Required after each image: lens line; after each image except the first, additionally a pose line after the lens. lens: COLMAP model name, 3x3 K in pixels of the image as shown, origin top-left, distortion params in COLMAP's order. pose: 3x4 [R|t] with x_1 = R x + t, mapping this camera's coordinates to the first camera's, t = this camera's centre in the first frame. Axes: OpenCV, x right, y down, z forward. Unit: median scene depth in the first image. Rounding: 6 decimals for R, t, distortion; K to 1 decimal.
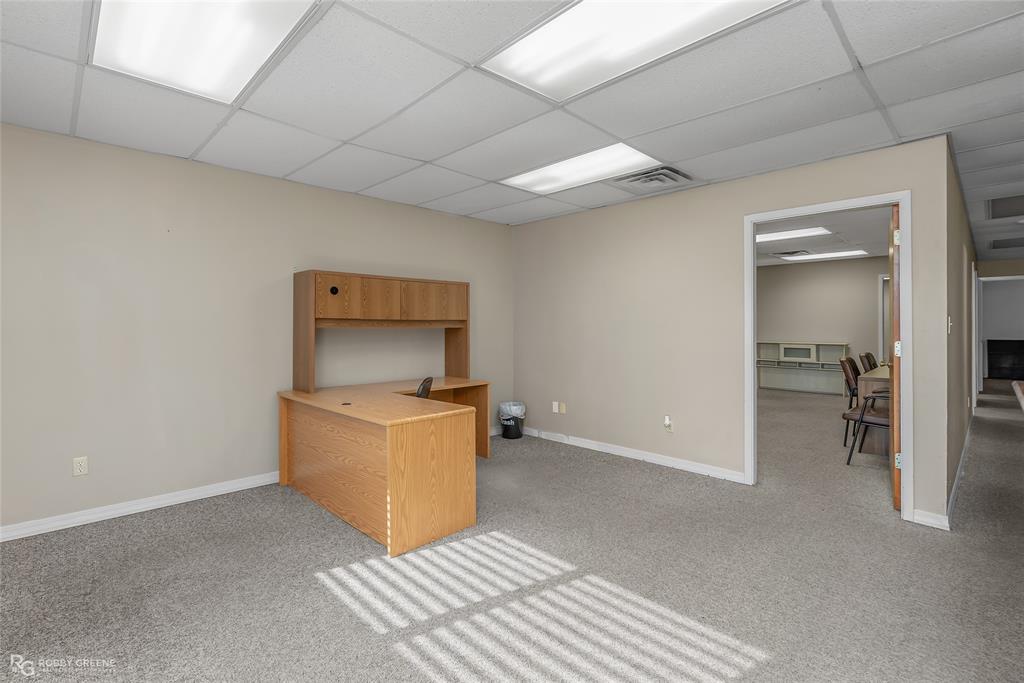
lens RADIAL K [[470.3, 0, 515.1], [0, 470.3, 324.0], [0, 0, 1]] dist [-0.001267, 0.000353]
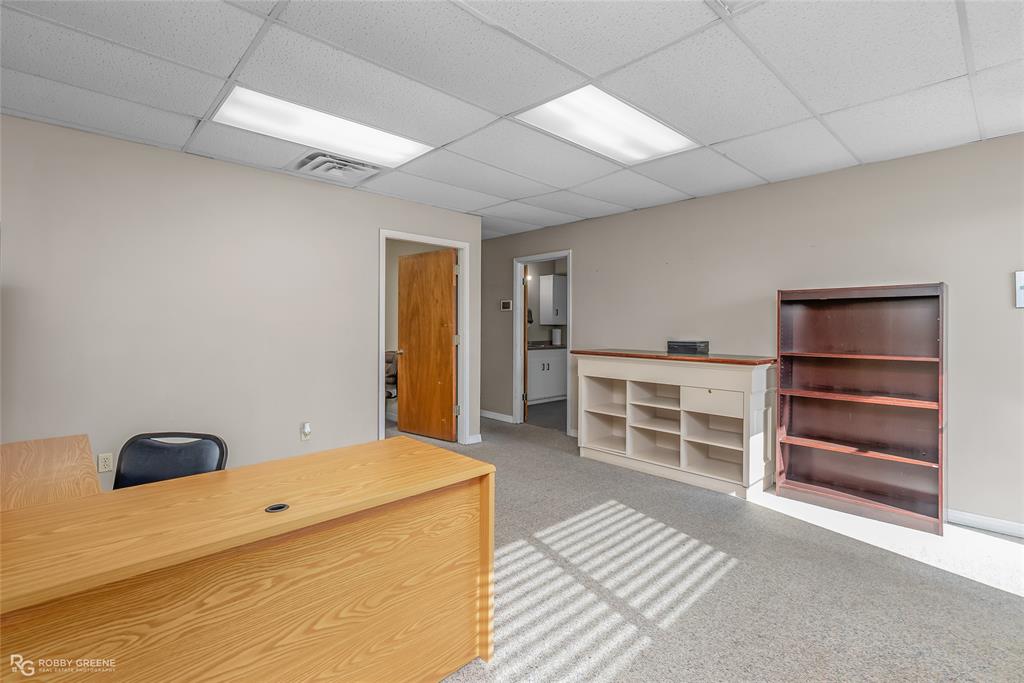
lens RADIAL K [[470.3, 0, 515.1], [0, 470.3, 324.0], [0, 0, 1]] dist [-0.001267, 0.000353]
pose [[0.019375, 0.005534, 0.999797, -1.099575], [-0.009947, 0.999936, -0.005342, 0.007996], [-0.999763, -0.009842, 0.019428, 1.098564]]
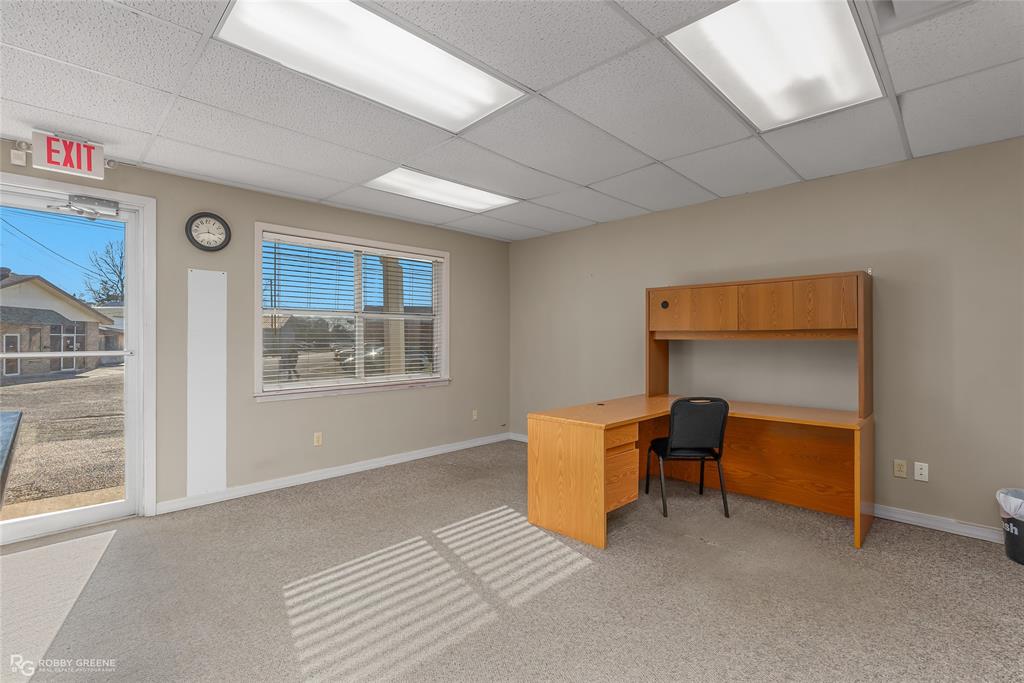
lens RADIAL K [[466.1, 0, 521.9], [0, 466.1, 337.8], [0, 0, 1]] dist [-0.002516, -0.000088]
pose [[0.025239, -0.000891, -0.999681, 1.125126], [0.005060, 0.999987, -0.000764, 0.005716], [0.999669, -0.005040, 0.025244, 1.092211]]
